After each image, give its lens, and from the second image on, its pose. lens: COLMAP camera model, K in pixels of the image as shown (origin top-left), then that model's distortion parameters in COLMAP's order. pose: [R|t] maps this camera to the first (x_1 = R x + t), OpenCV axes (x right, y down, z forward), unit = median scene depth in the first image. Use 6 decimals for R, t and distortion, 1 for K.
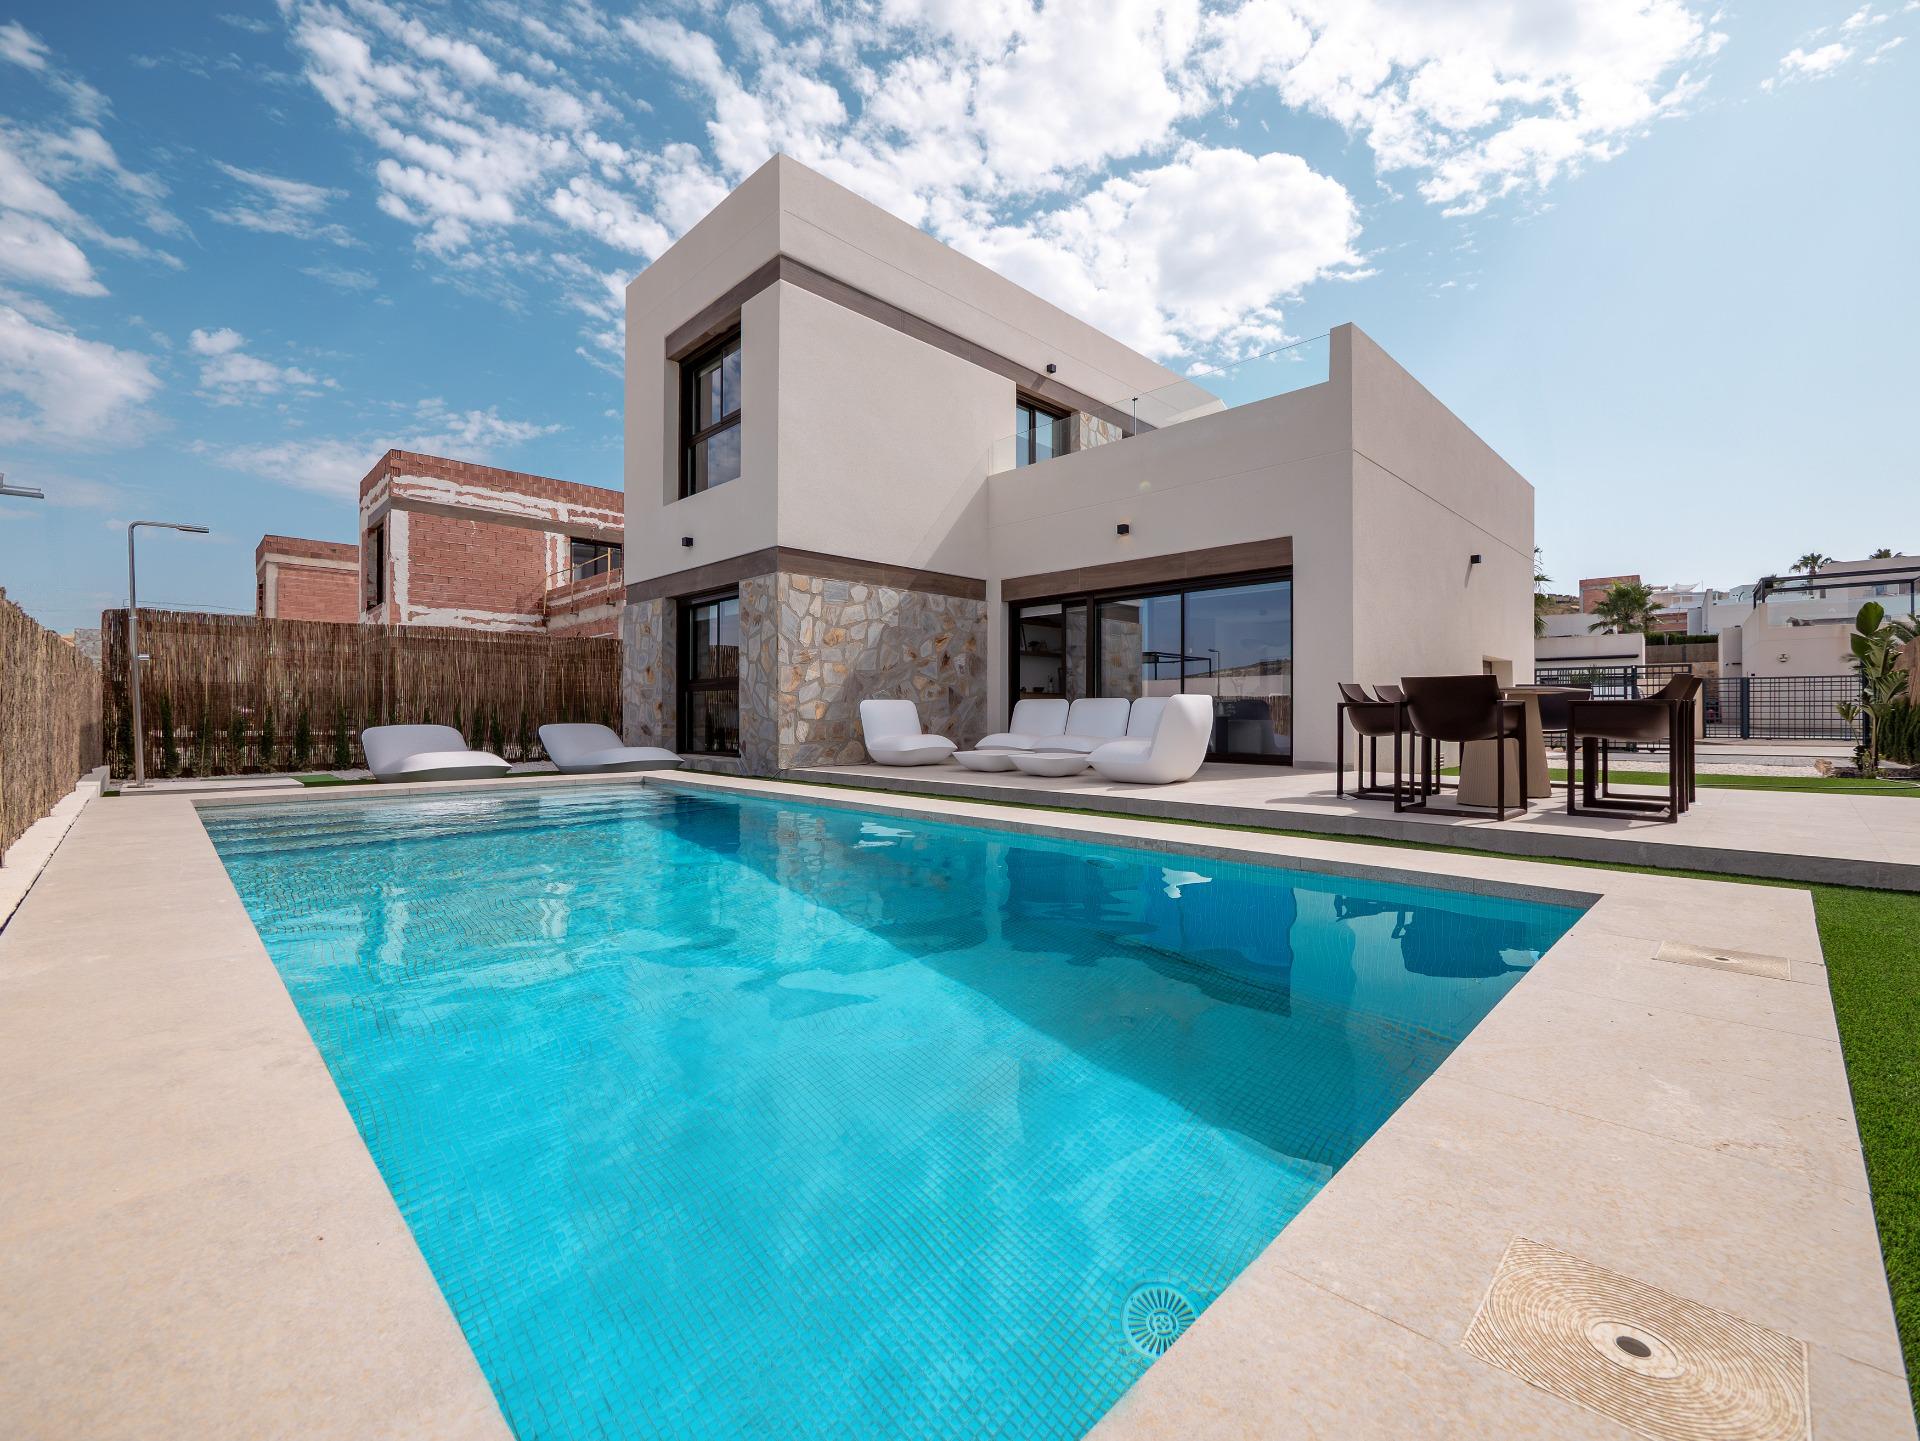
lens RADIAL K [[812.3, 0, 968.6], [0, 812.3, 706.7], [0, 0, 1]] dist [-0.002071, 0.000453]
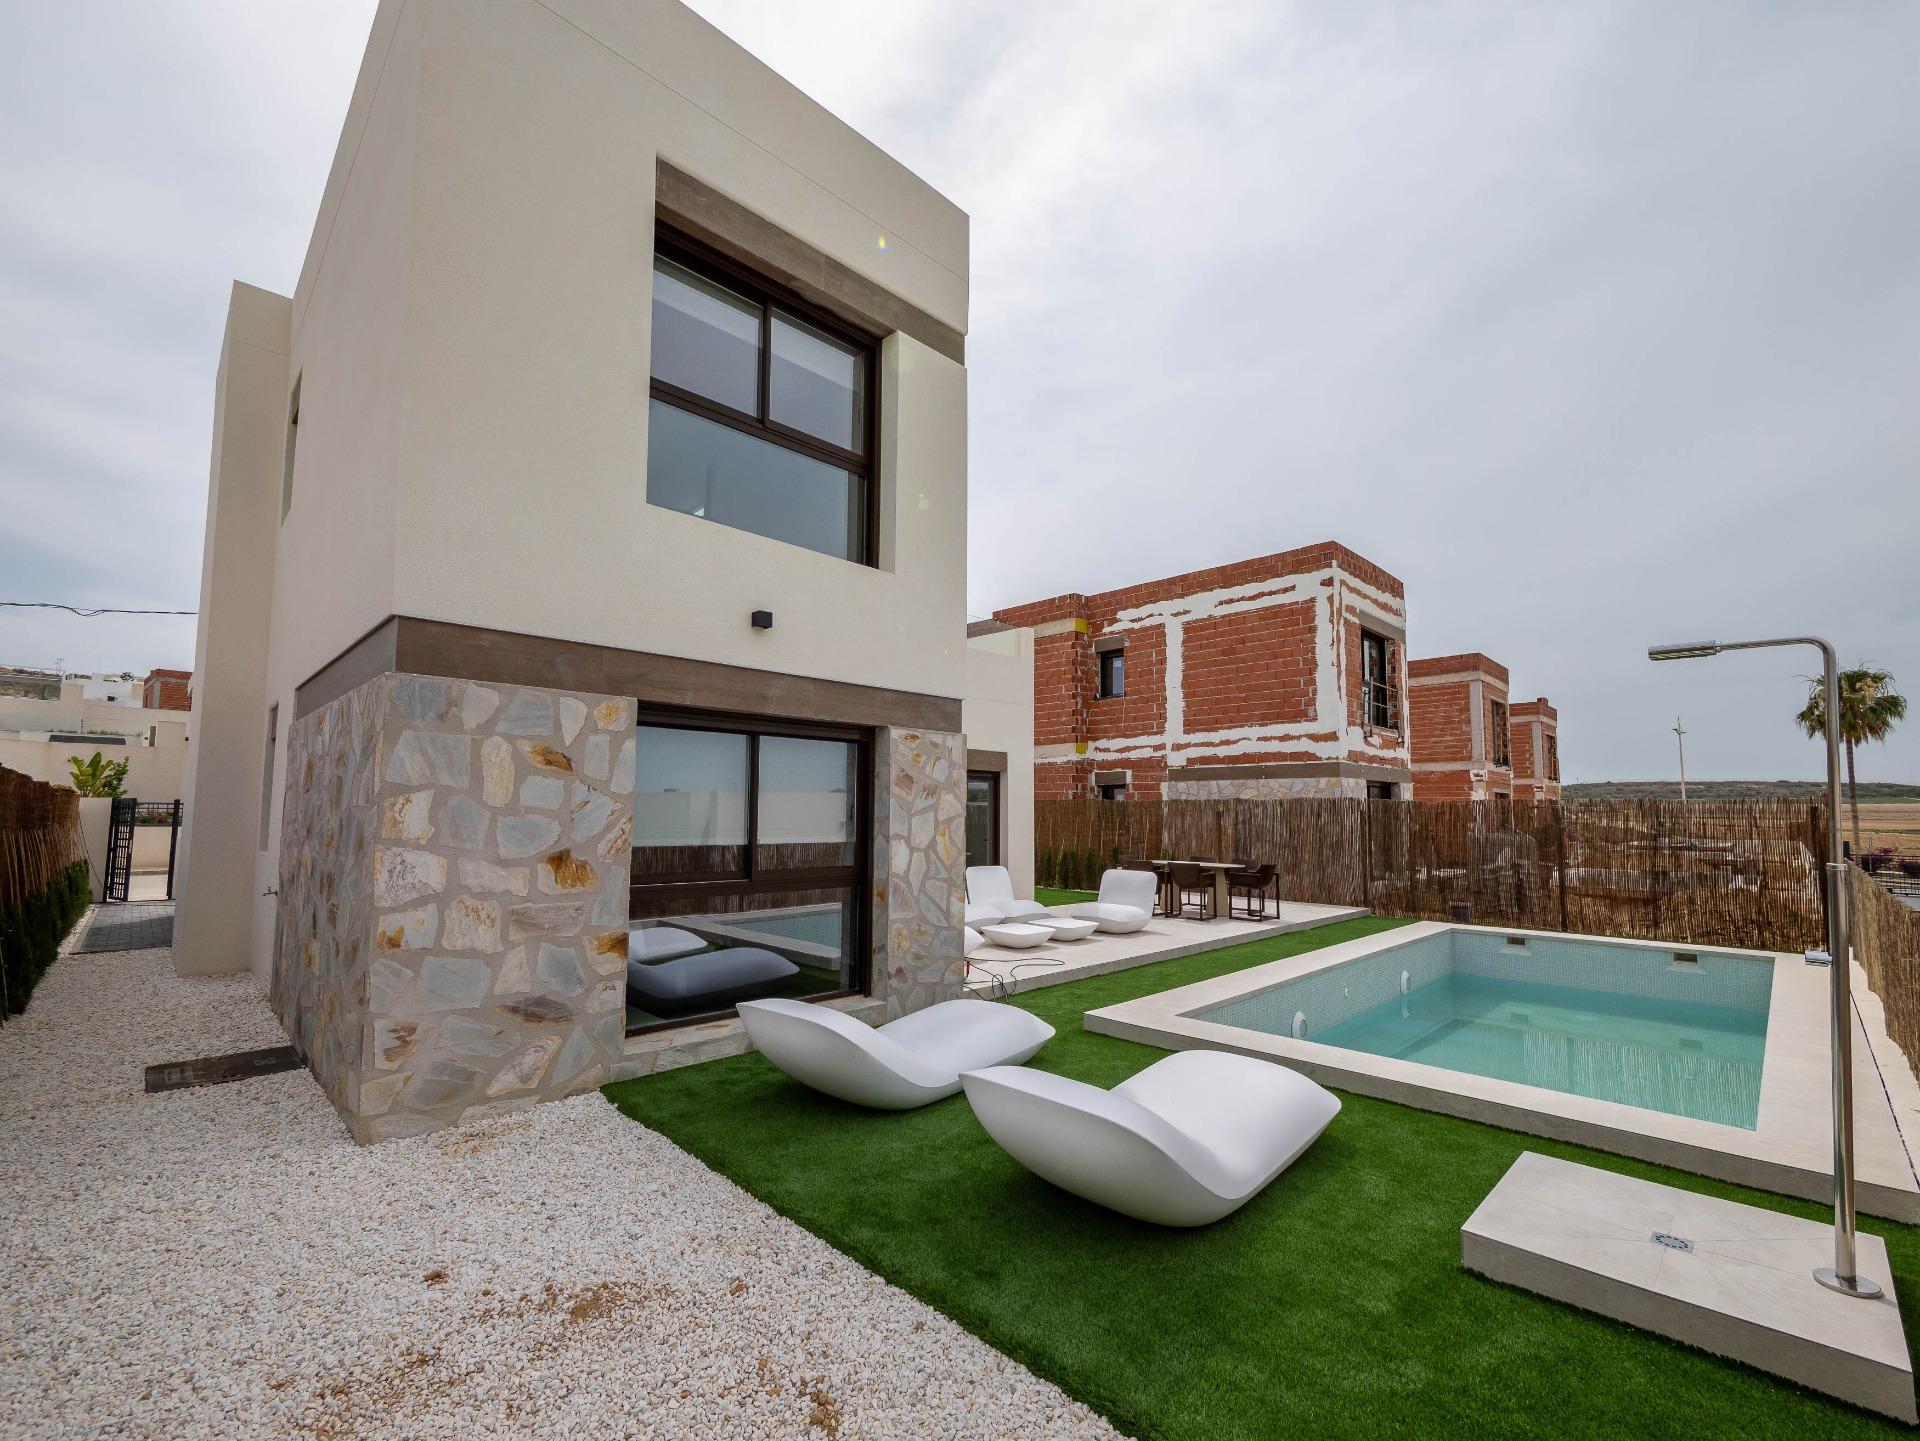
lens RADIAL K [[812.3, 0, 968.6], [0, 812.3, 706.7], [0, 0, 1]] dist [-0.002071, 0.000453]
pose [[-0.007838, 0.129852, 0.991502, -0.989927], [-0.019761, 0.991319, -0.129984, -0.087730], [-0.999774, -0.020612, -0.005204, 0.972824]]
